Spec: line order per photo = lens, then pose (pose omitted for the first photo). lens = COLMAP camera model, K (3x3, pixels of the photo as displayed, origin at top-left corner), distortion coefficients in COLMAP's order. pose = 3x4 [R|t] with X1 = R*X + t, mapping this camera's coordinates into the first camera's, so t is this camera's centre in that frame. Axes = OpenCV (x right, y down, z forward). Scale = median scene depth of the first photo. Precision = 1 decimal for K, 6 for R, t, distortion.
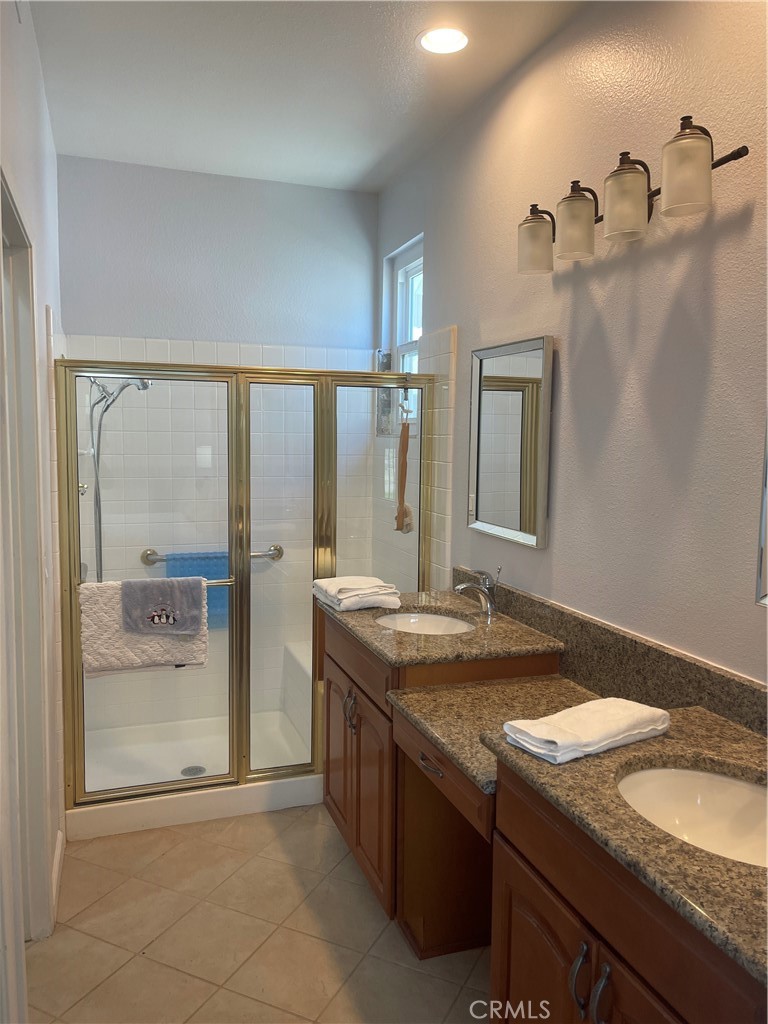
lens RADIAL K [[779.7, 0, 384.5], [0, 779.7, 498.6], [0, 0, 1]] dist [0.071150, -0.086768]
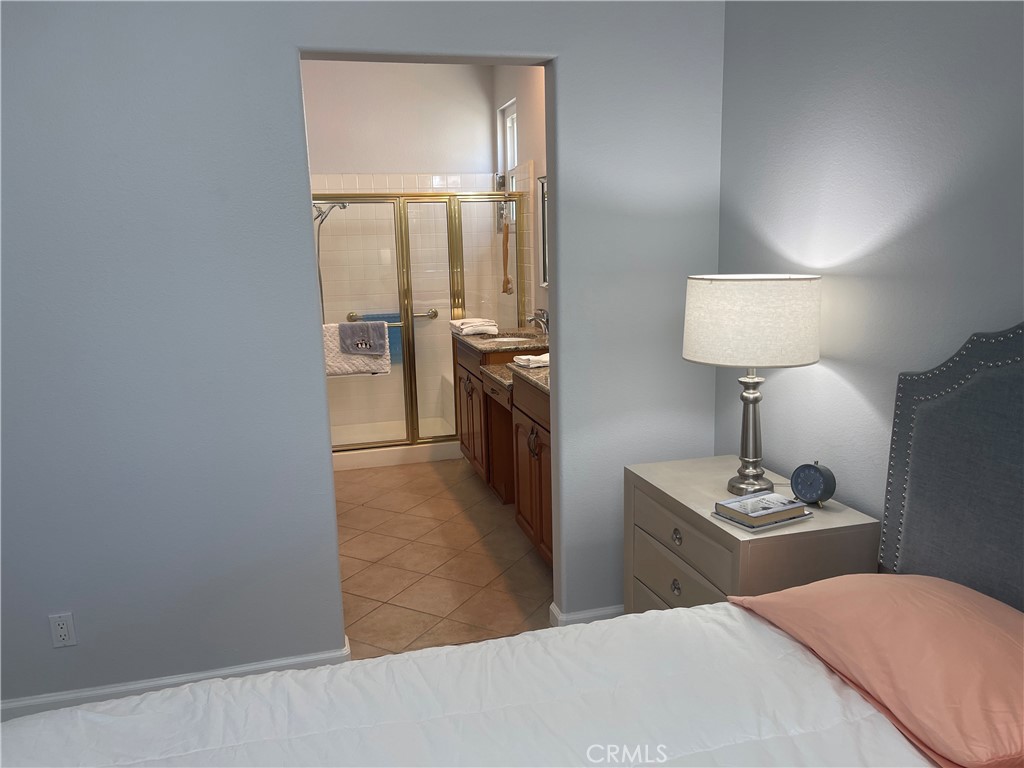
lens RADIAL K [[779.7, 0, 516.9], [0, 779.7, 391.3], [0, 0, 1]] dist [0.071150, -0.086768]
pose [[0.996963, -0.021620, -0.074822, 0.171658], [0.029867, 0.993380, 0.110924, 0.070124], [0.071928, -0.112822, 0.991008, -0.656033]]
